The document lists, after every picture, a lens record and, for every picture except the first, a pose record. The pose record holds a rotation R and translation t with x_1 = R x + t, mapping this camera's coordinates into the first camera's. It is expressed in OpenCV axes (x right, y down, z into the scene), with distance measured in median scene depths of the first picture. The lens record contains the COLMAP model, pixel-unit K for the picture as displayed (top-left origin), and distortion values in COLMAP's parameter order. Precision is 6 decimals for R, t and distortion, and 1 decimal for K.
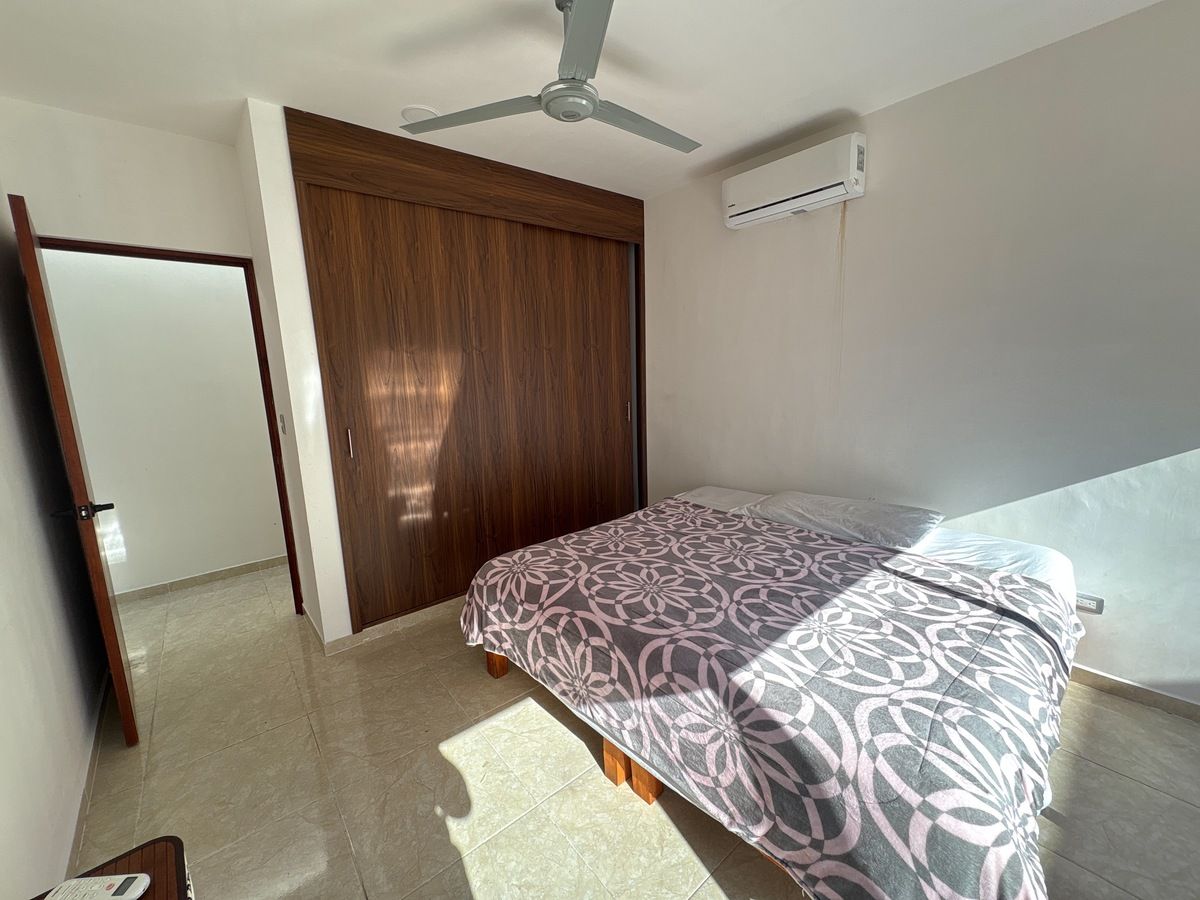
lens RADIAL K [[490.7, 0, 594.6], [0, 490.7, 455.4], [0, 0, 1]] dist [0.002226, 0.000064]
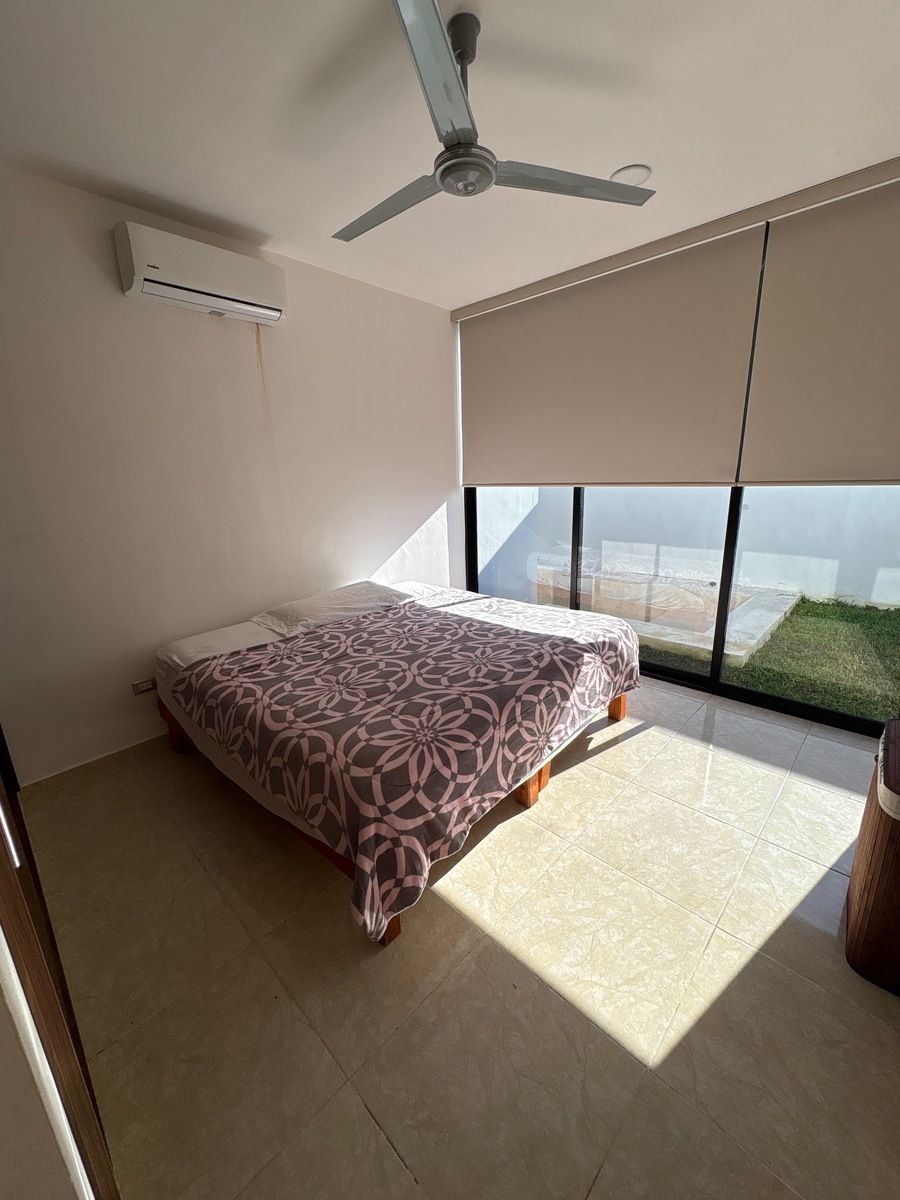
lens RADIAL K [[463.7, 0, 447.8], [0, 463.7, 595.8], [0, 0, 1]] dist [0.002019, -0.000048]
pose [[-0.109108, -0.215312, 0.970431, -0.777612], [0.208447, 0.949597, 0.234126, -0.135750], [-0.971929, 0.227828, -0.058728, 0.913153]]
